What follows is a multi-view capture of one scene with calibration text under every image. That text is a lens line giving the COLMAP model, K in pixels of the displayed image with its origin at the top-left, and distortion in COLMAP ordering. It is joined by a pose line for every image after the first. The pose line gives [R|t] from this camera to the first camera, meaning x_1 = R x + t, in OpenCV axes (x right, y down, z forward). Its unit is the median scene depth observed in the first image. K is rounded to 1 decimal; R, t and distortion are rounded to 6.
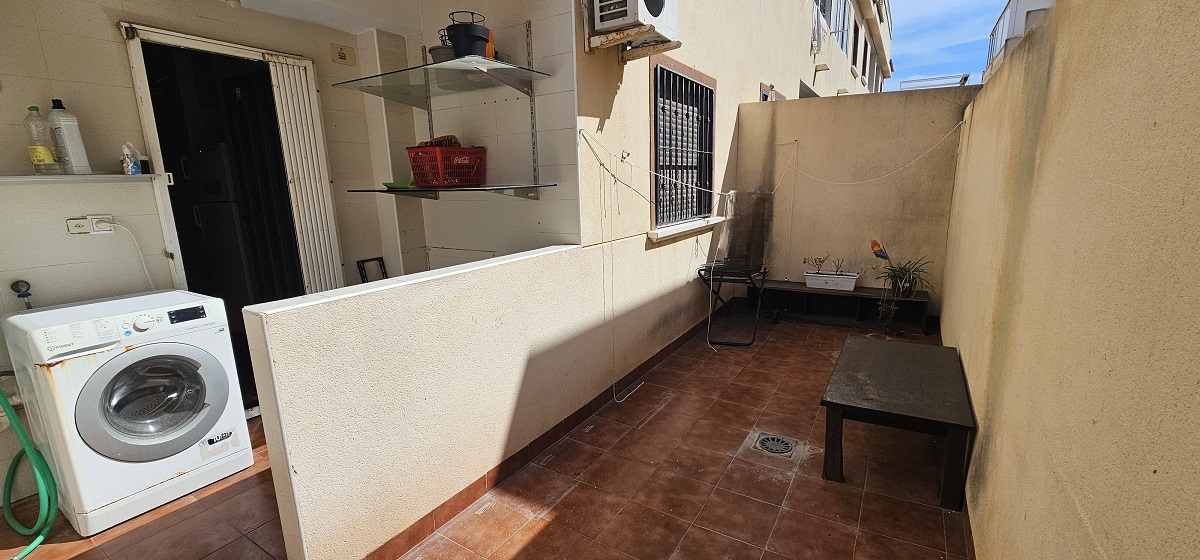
lens RADIAL K [[489.6, 0, 601.2], [0, 489.6, 284.8], [0, 0, 1]] dist [-0.001817, -0.000547]
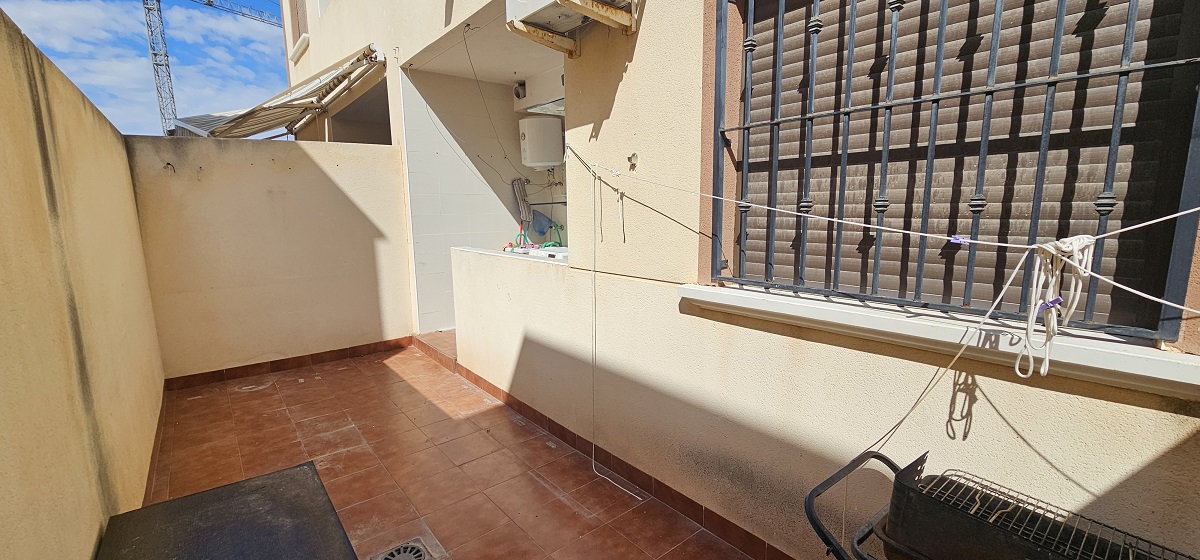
lens RADIAL K [[489.6, 0, 601.2], [0, 489.6, 284.8], [0, 0, 1]] dist [-0.001817, -0.000547]
pose [[-0.322837, 0.180493, -0.929085, 0.767922], [-0.173276, 0.953784, 0.245501, -0.265570], [0.930458, 0.240245, -0.276642, 1.224289]]
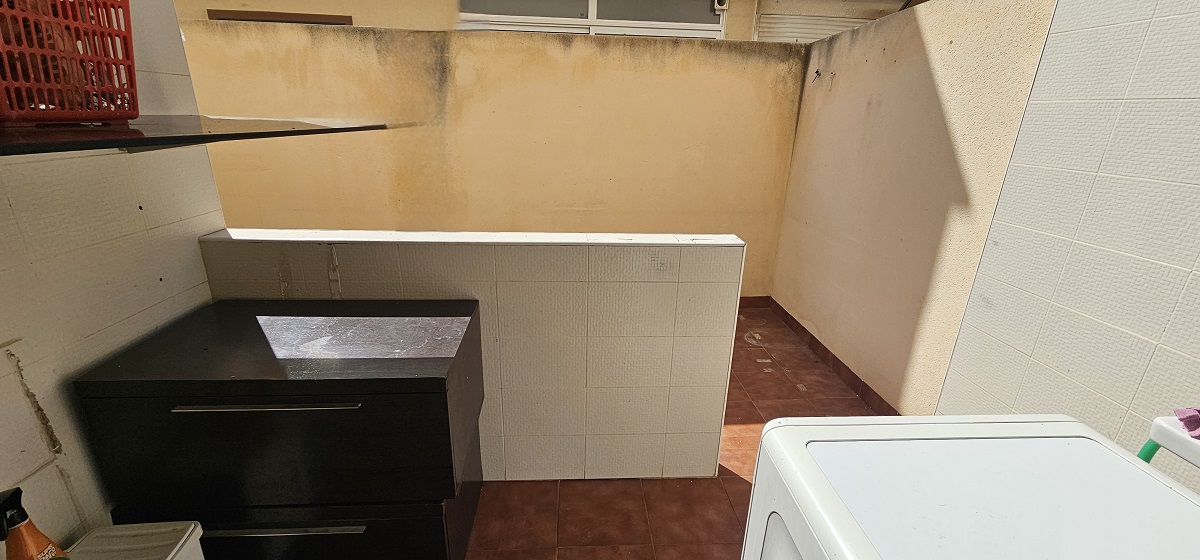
lens RADIAL K [[489.6, 0, 601.2], [0, 489.6, 284.8], [0, 0, 1]] dist [-0.001817, -0.000547]
pose [[-0.581534, -0.258987, 0.771197, -0.675794], [0.156719, 0.894552, 0.418589, -0.174875], [-0.798284, 0.364285, -0.479624, 0.871911]]
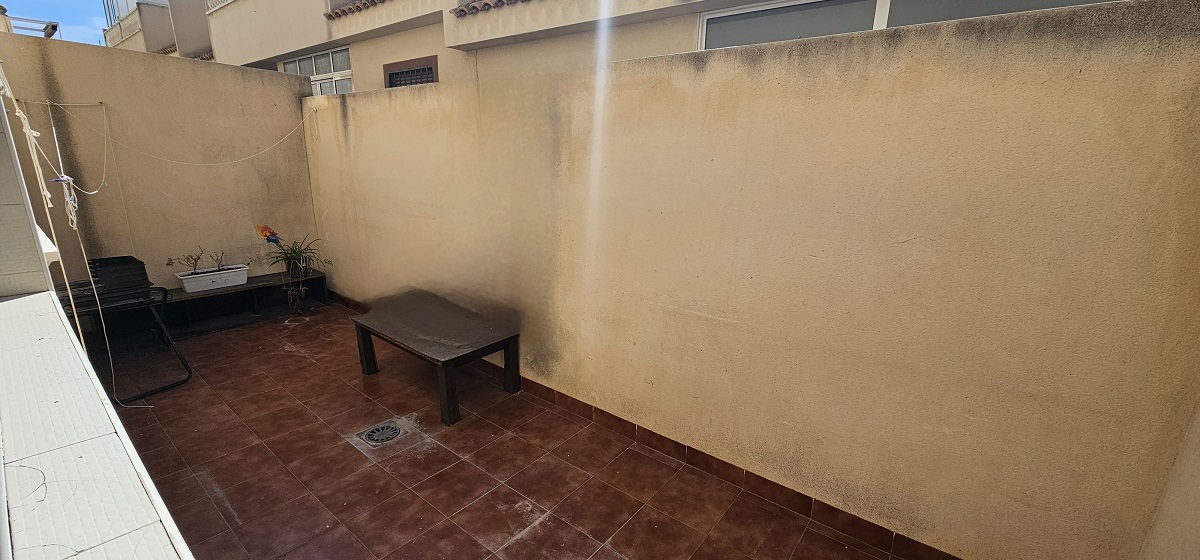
lens RADIAL K [[489.6, 0, 601.2], [0, 489.6, 284.8], [0, 0, 1]] dist [-0.001817, -0.000547]
pose [[0.119388, -0.227457, 0.966442, -0.434663], [0.177194, 0.962658, 0.204677, -0.082230], [-0.976908, 0.146811, 0.155233, 0.320953]]
